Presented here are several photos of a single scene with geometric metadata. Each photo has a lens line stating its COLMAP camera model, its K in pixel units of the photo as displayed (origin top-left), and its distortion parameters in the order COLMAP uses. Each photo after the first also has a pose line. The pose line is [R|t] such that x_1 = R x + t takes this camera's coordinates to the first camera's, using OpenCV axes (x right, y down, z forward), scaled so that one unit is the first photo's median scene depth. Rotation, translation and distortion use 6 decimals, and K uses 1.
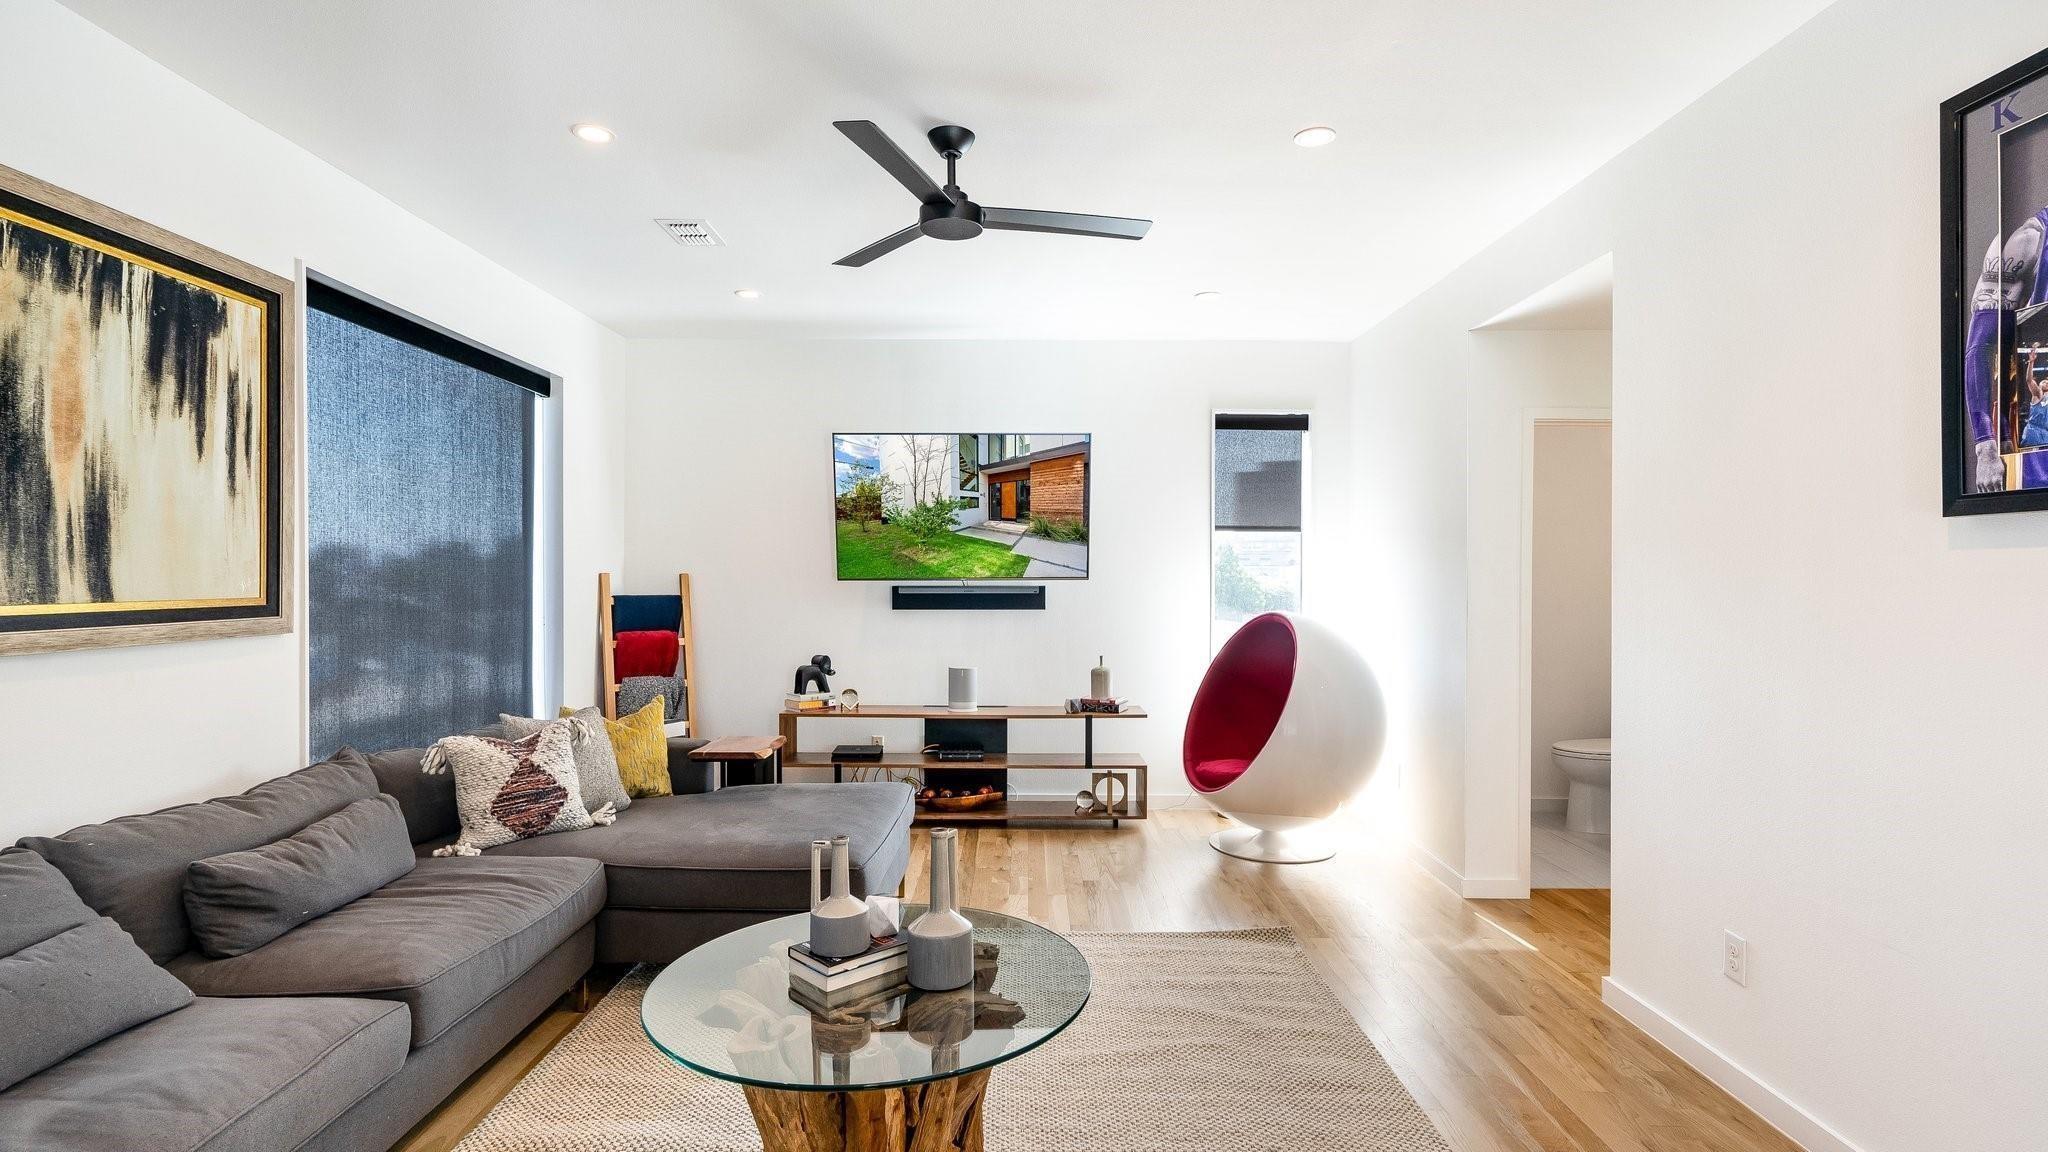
lens RADIAL K [[986.3, 0, 1016.3], [0, 986.3, 540.2], [0, 0, 1]] dist [-0.001197, 0.000146]
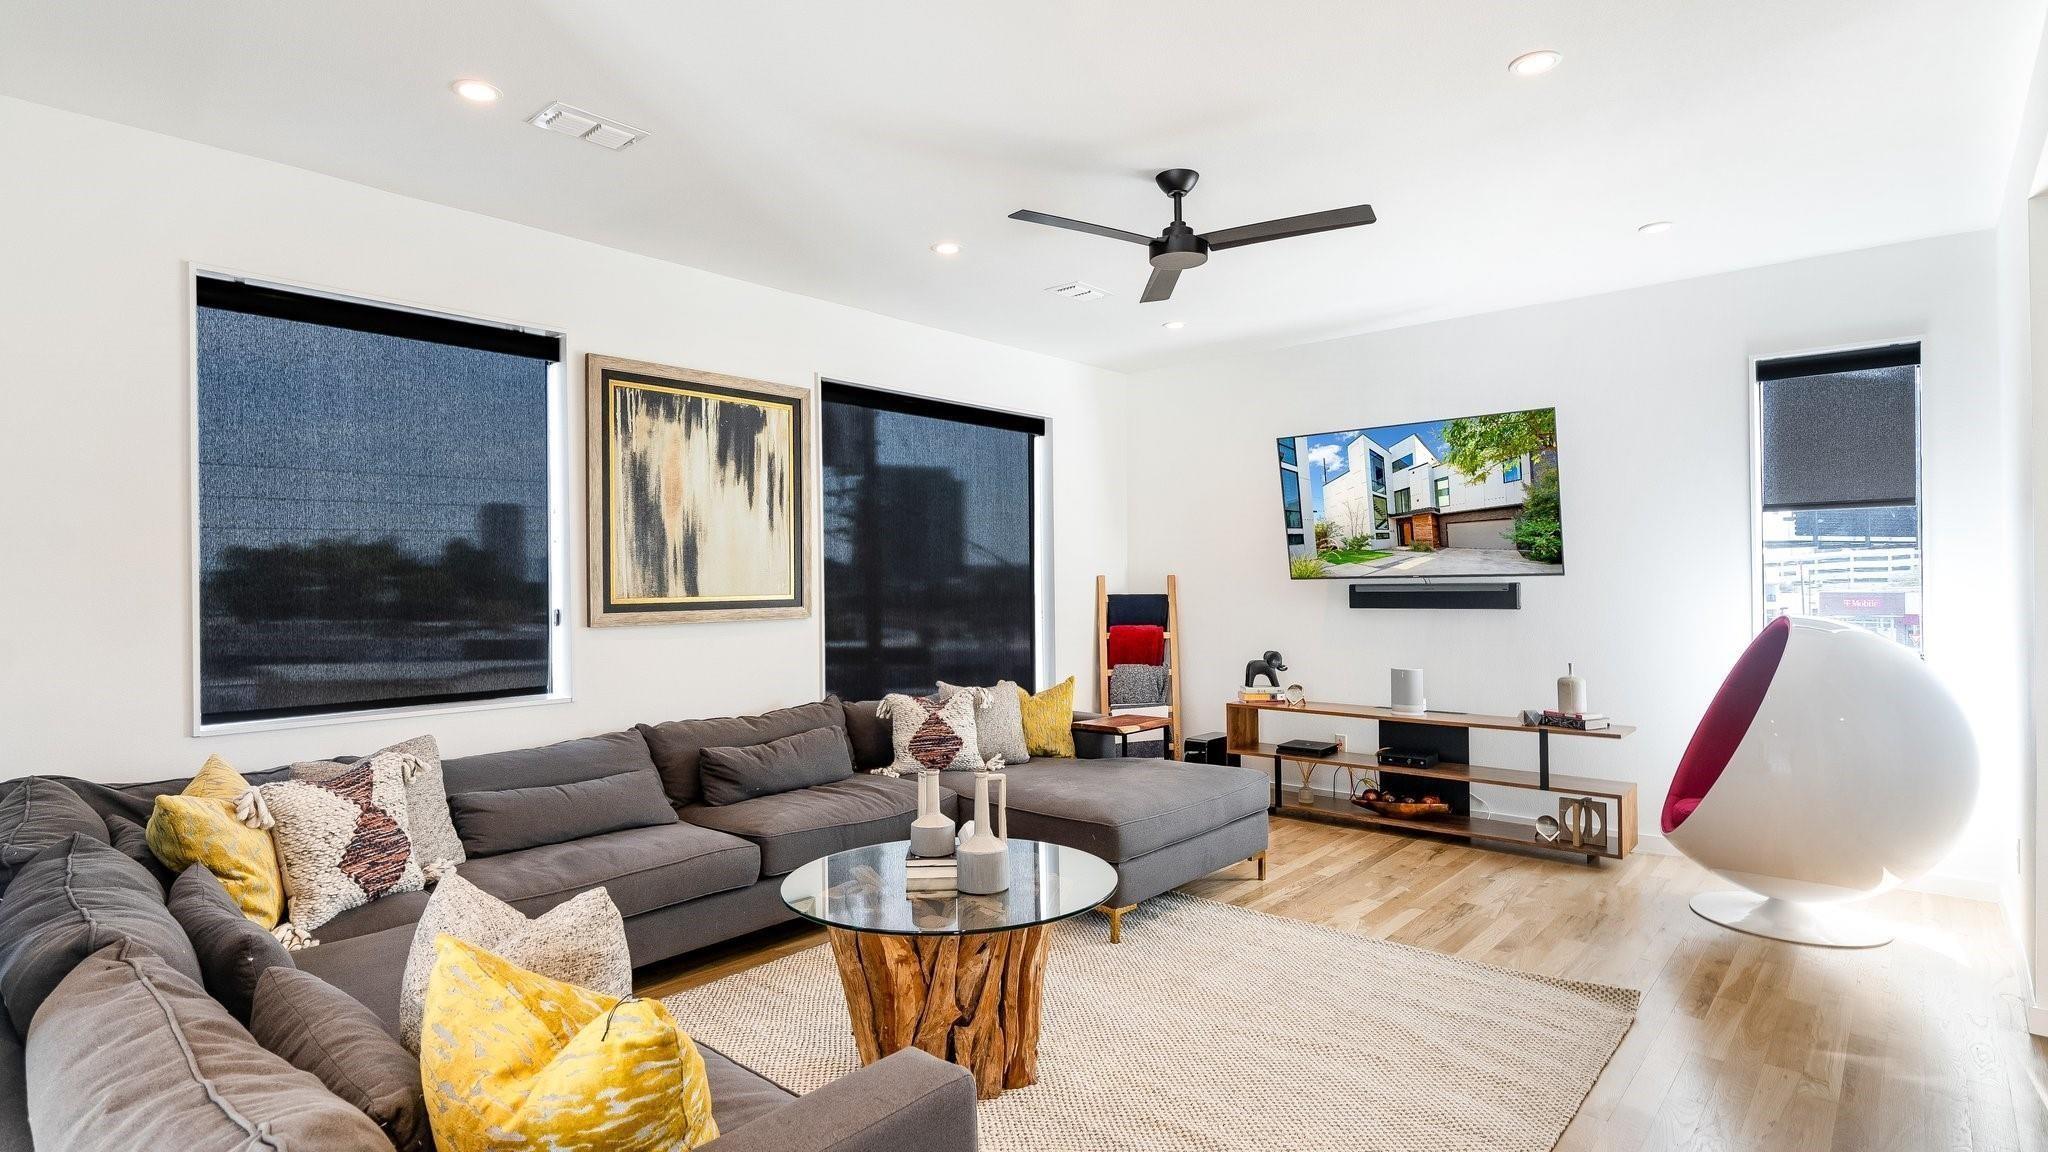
lens RADIAL K [[1004.7, 0, 1011.9], [0, 1004.7, 525.0], [0, 0, 1]] dist [-0.002705, 0.001028]
pose [[0.755517, -0.047288, -0.653420, 0.496972], [0.036788, 0.998880, -0.029753, 0.007489], [0.654096, -0.001559, 0.756410, 0.021863]]
